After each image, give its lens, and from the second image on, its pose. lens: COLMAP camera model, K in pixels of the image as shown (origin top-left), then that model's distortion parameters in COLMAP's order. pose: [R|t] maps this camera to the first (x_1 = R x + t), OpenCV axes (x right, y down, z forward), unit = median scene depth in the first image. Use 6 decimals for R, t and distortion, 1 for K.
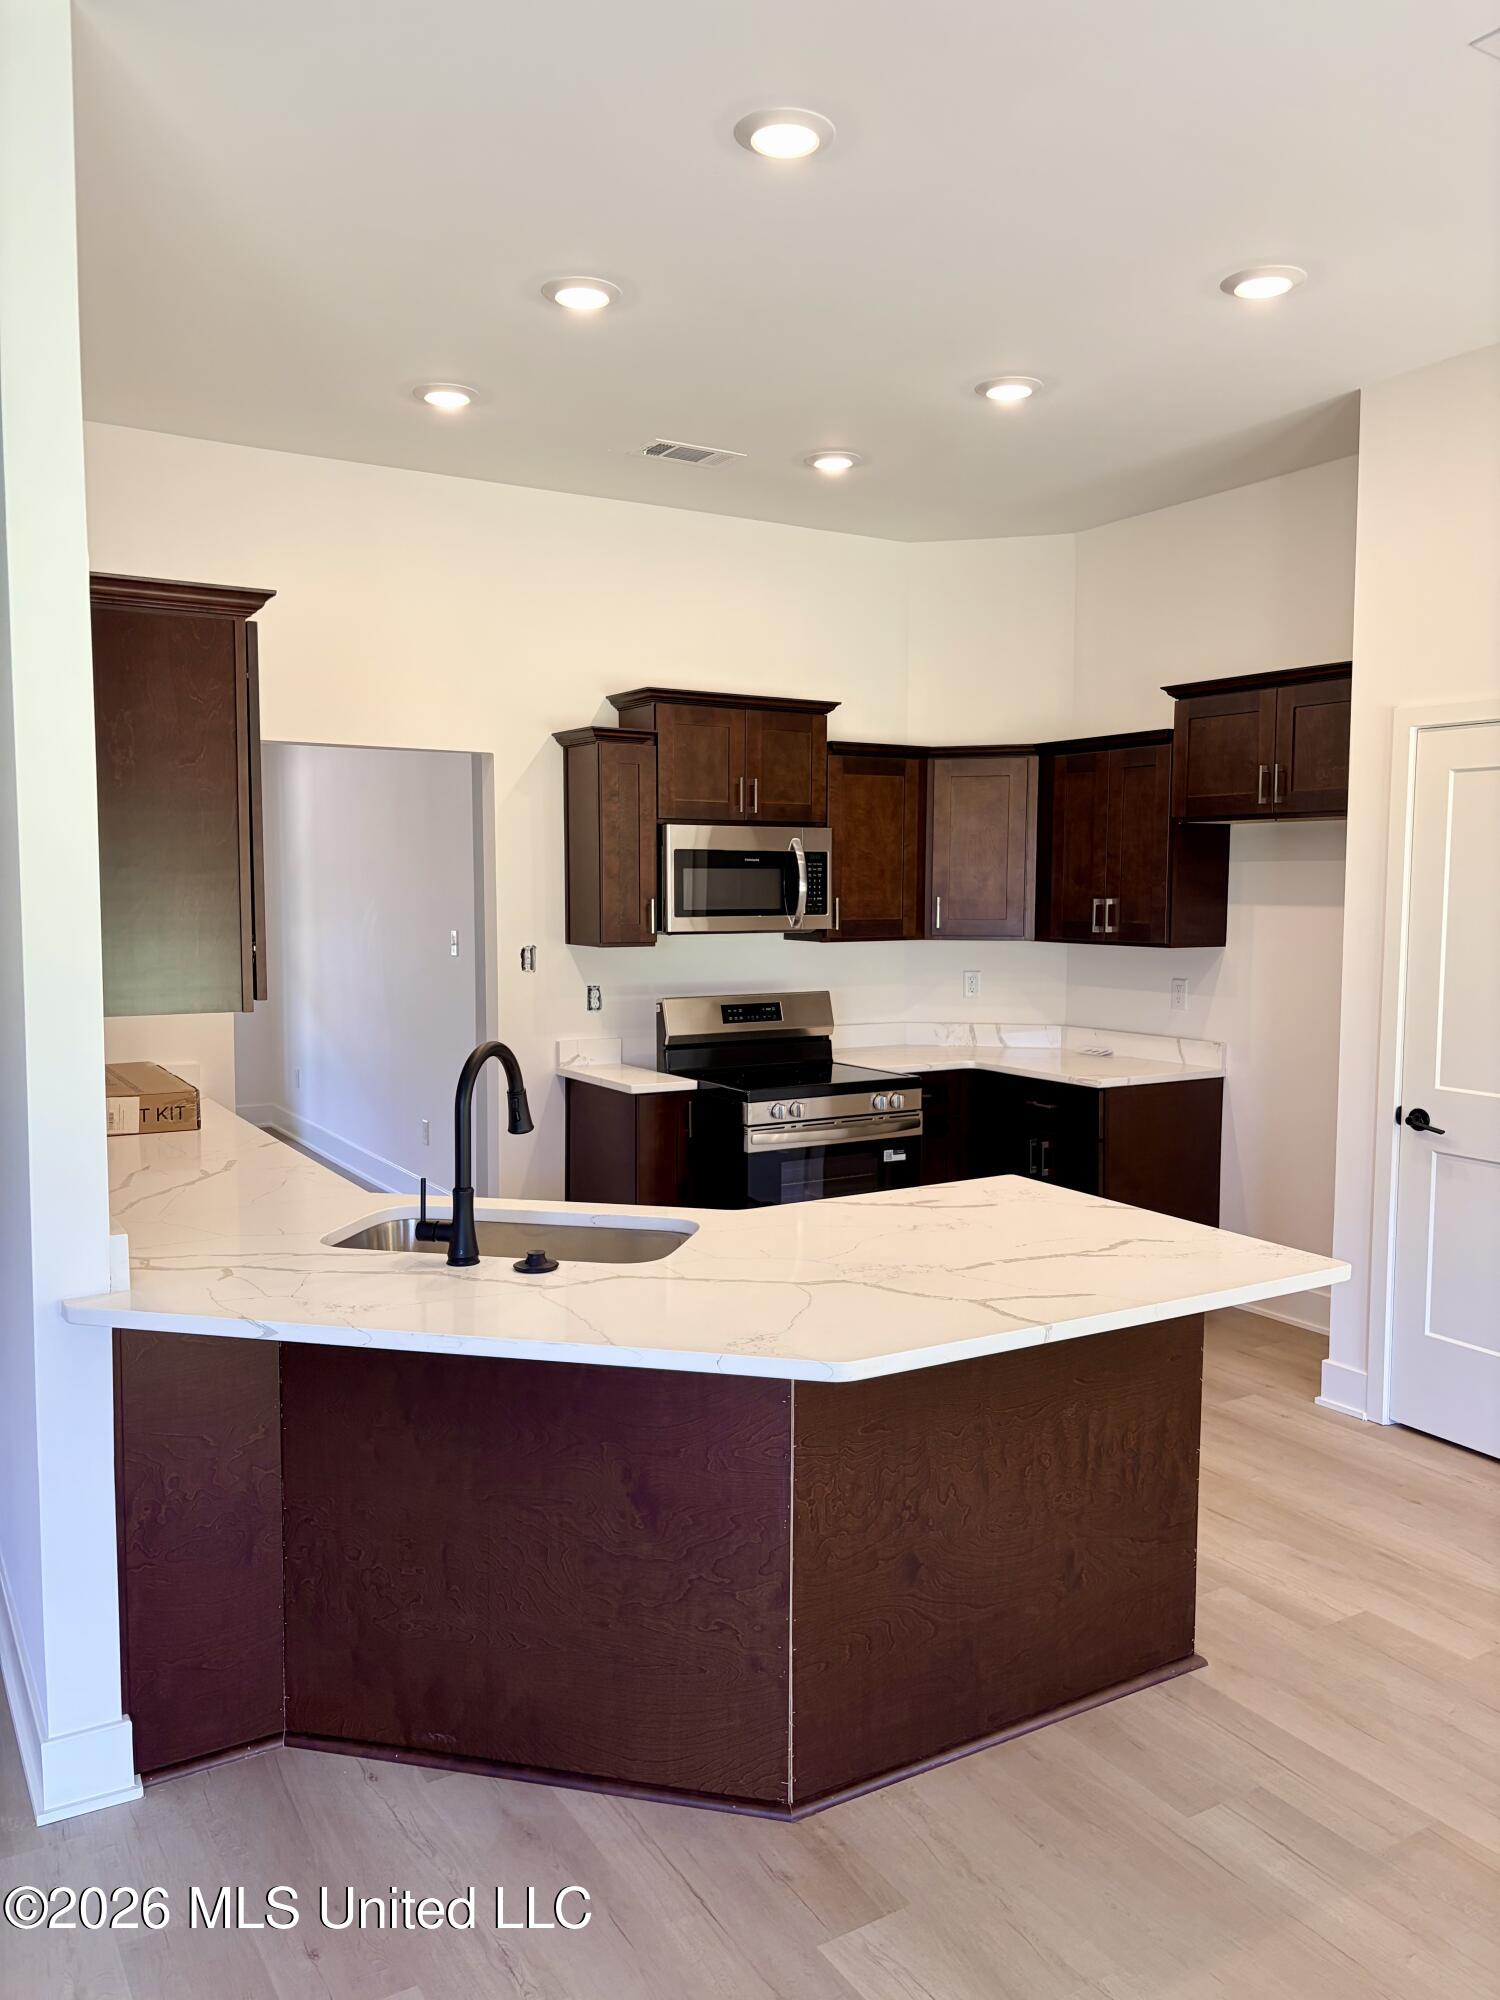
lens RADIAL K [[1488.5, 0, 750.0], [0, 1488.5, 1000.0], [0, 0, 1]] dist [0.062266, -0.102118]
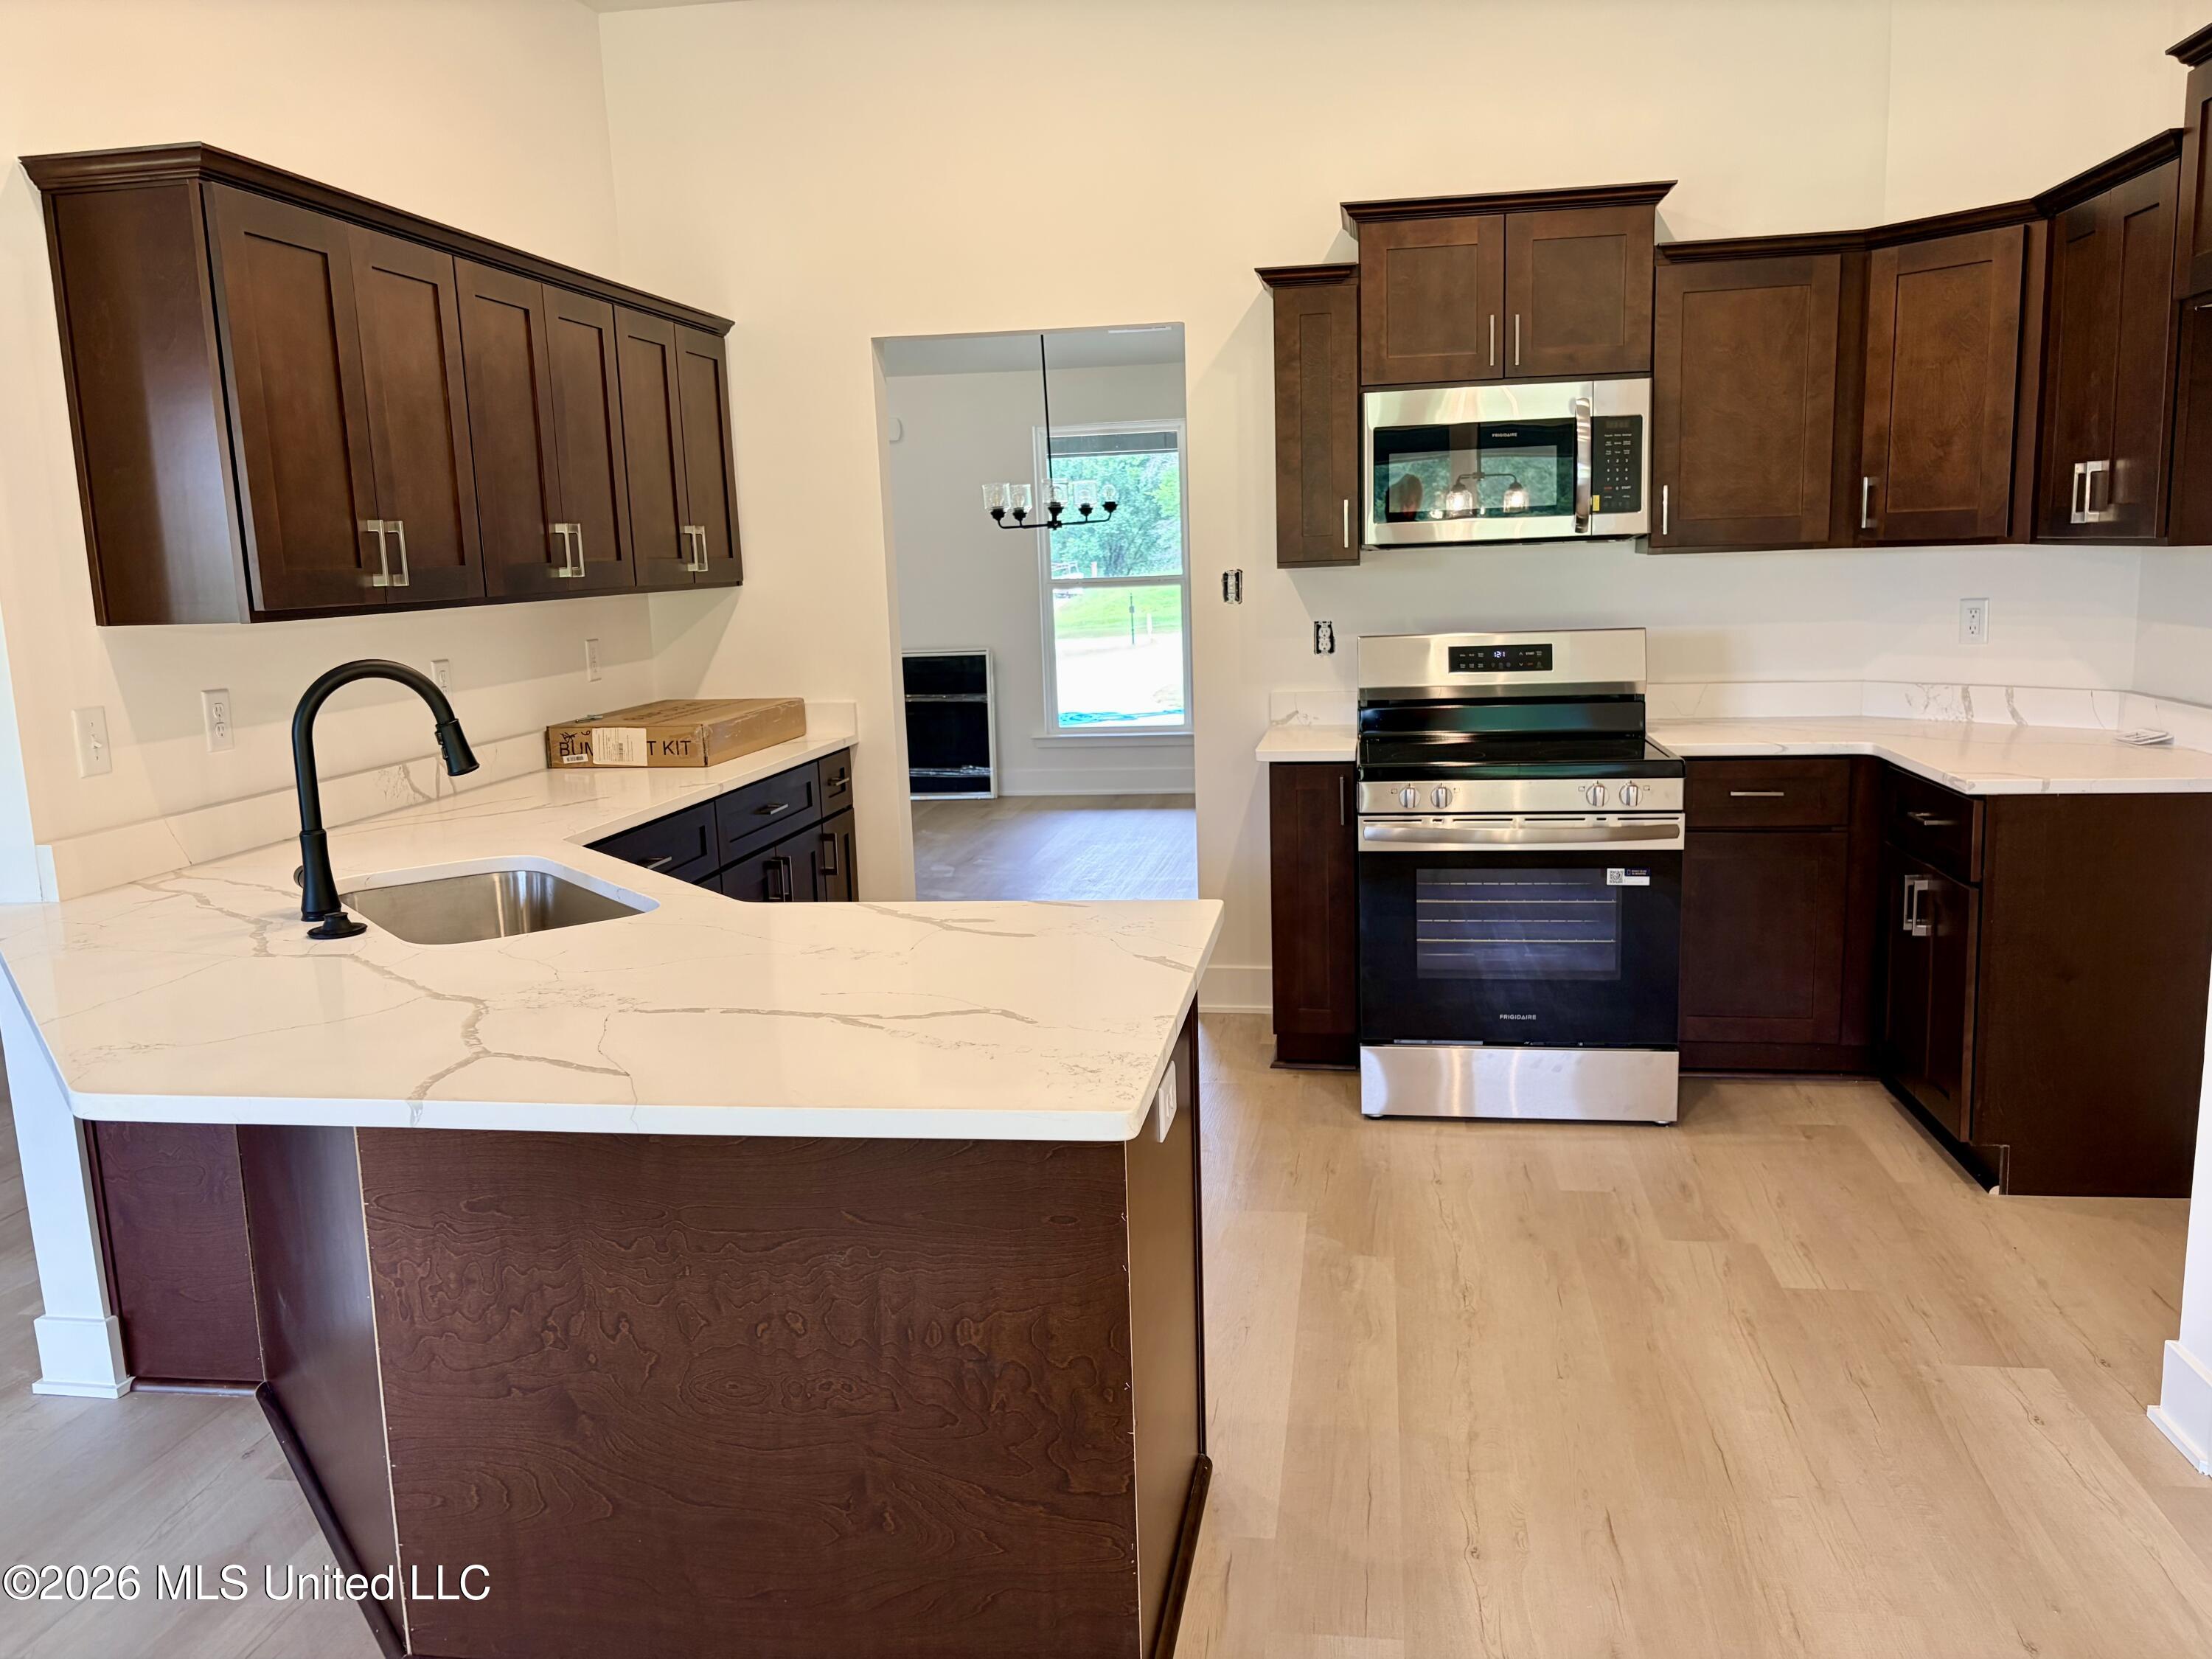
lens RADIAL K [[1652.0, 0, 1106.0], [0, 1652.0, 829.5], [0, 0, 1]] dist [0.044007, -0.058133]
pose [[0.760816, 0.079881, -0.644033, 0.385607], [-0.015089, 0.994305, 0.105501, 0.009387], [0.648793, -0.070549, 0.757688, 0.290243]]
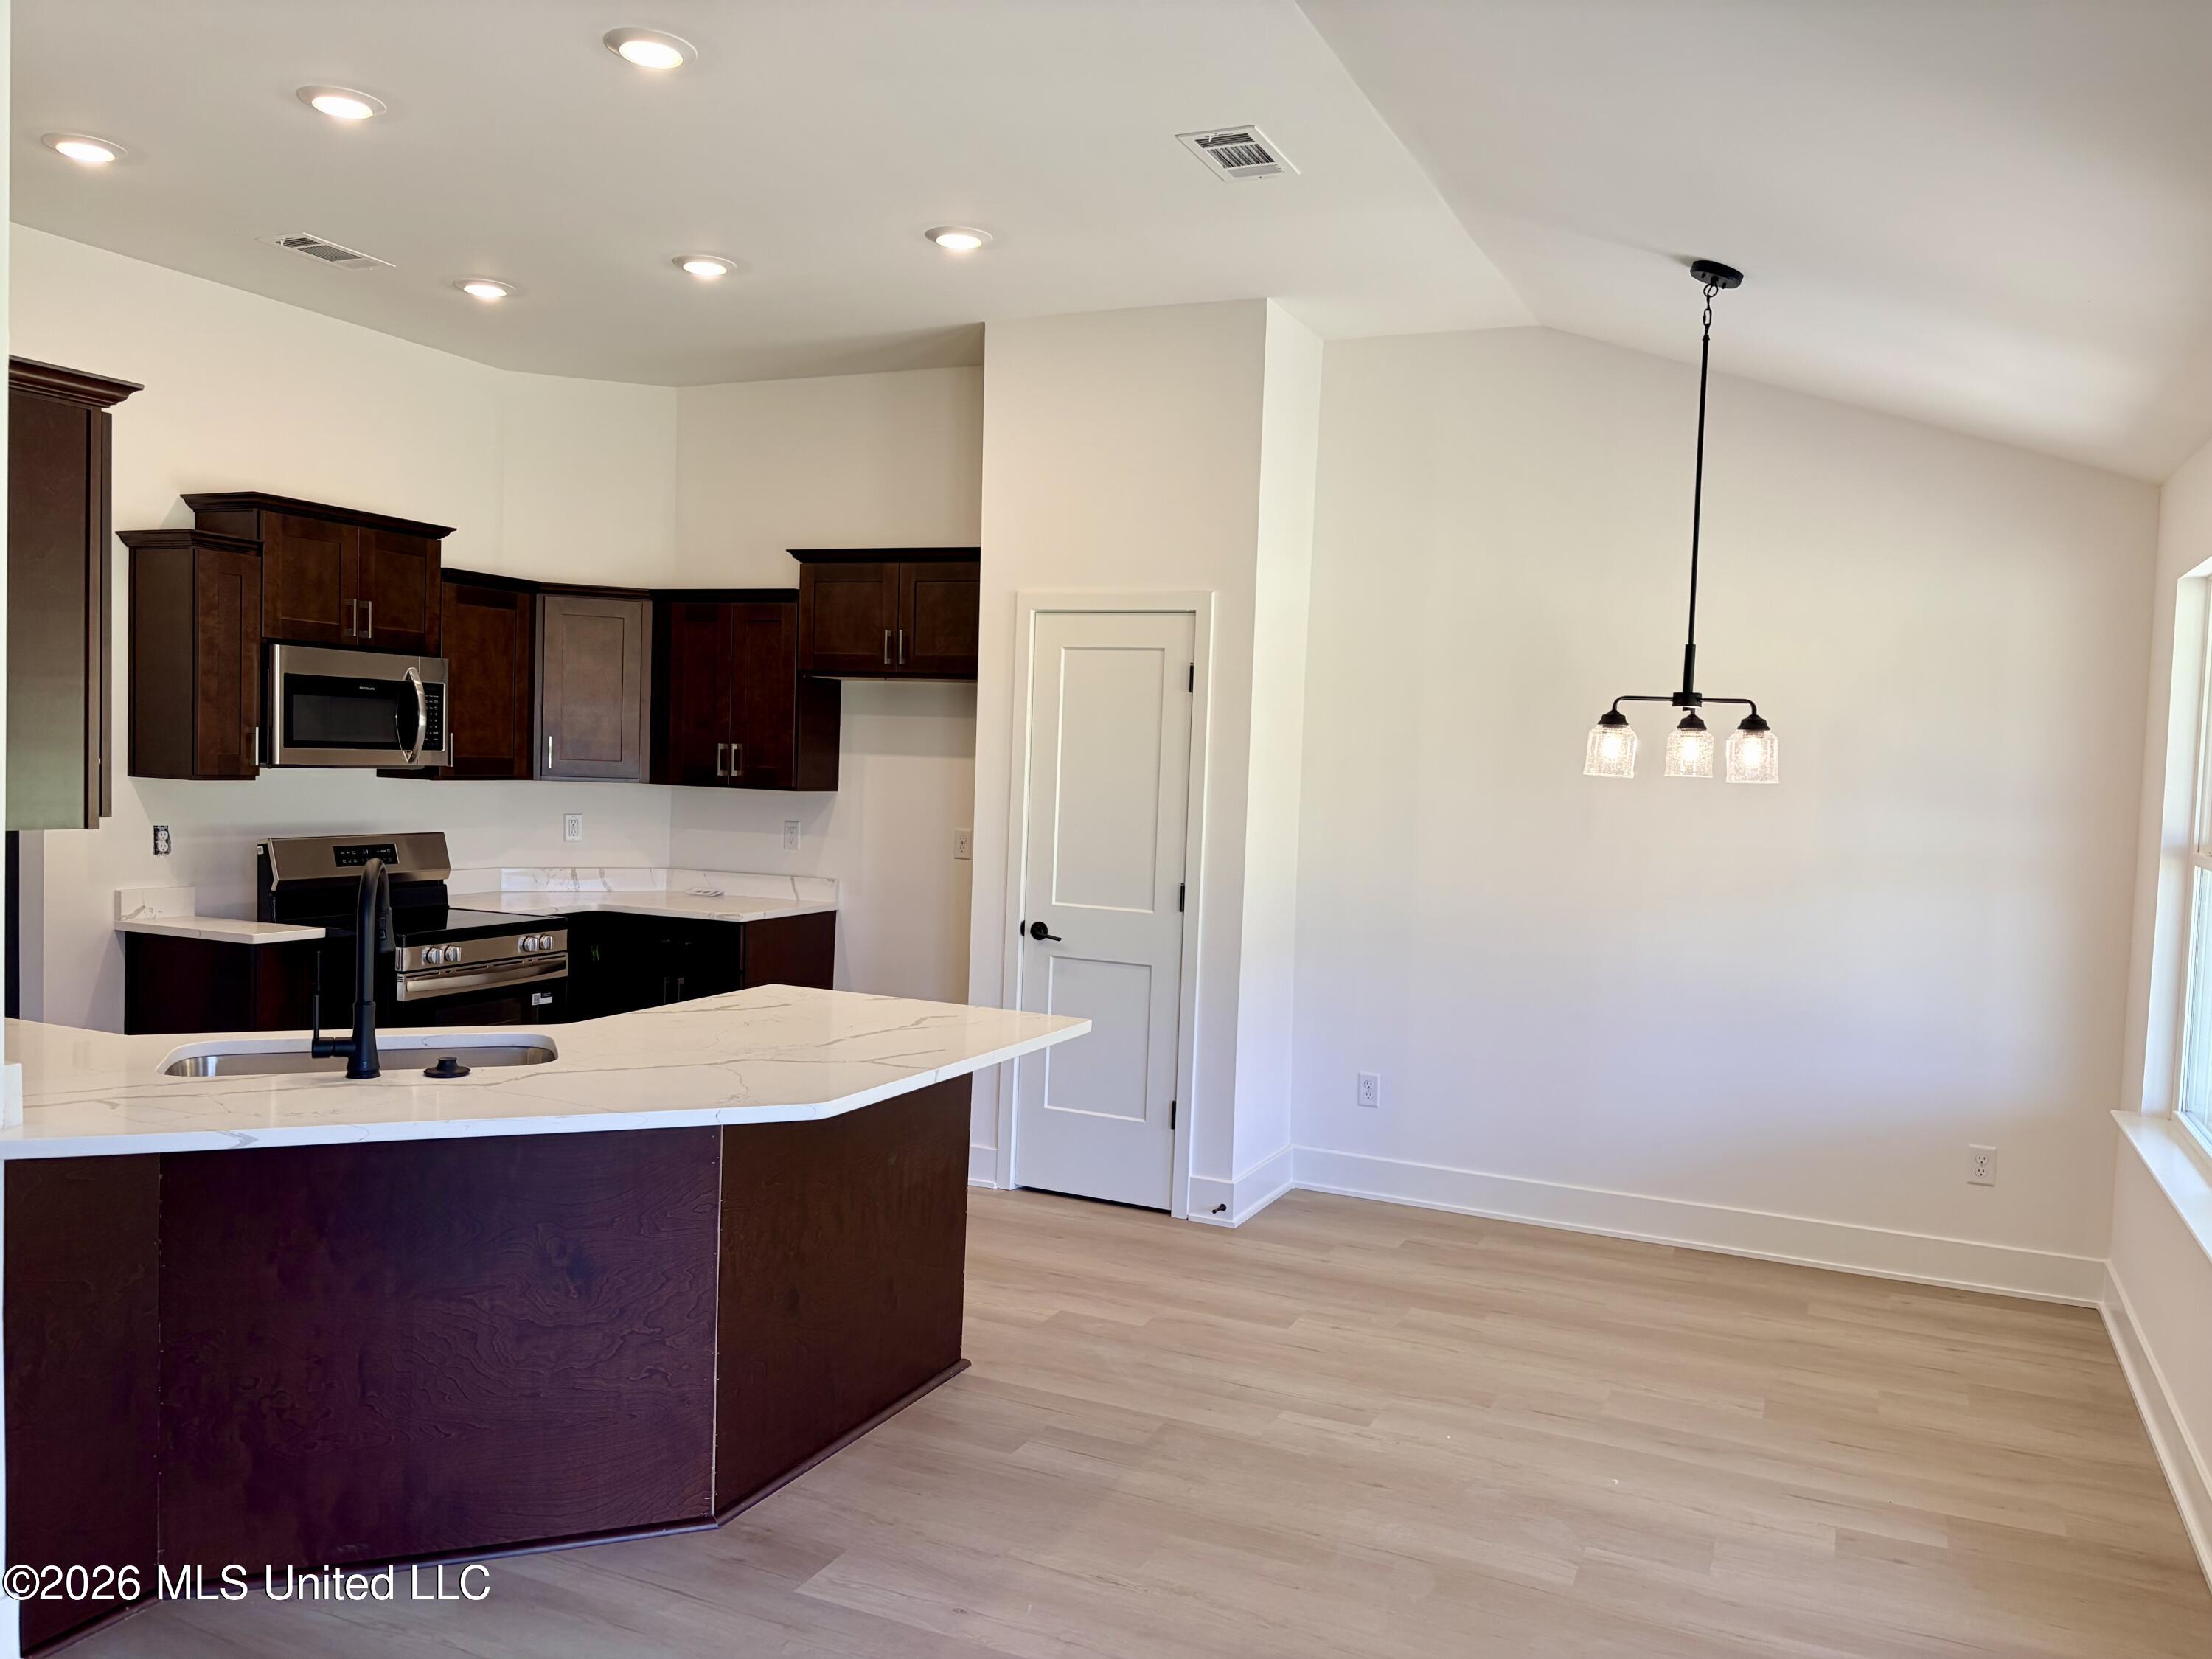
lens RADIAL K [[1652.0, 0, 1106.0], [0, 1652.0, 829.5], [0, 0, 1]] dist [0.044007, -0.058133]
pose [[0.824664, 0.001689, 0.565620, -0.209579], [0.011360, 0.999744, -0.019548, 0.018695], [-0.565508, 0.022546, 0.824434, -0.107754]]
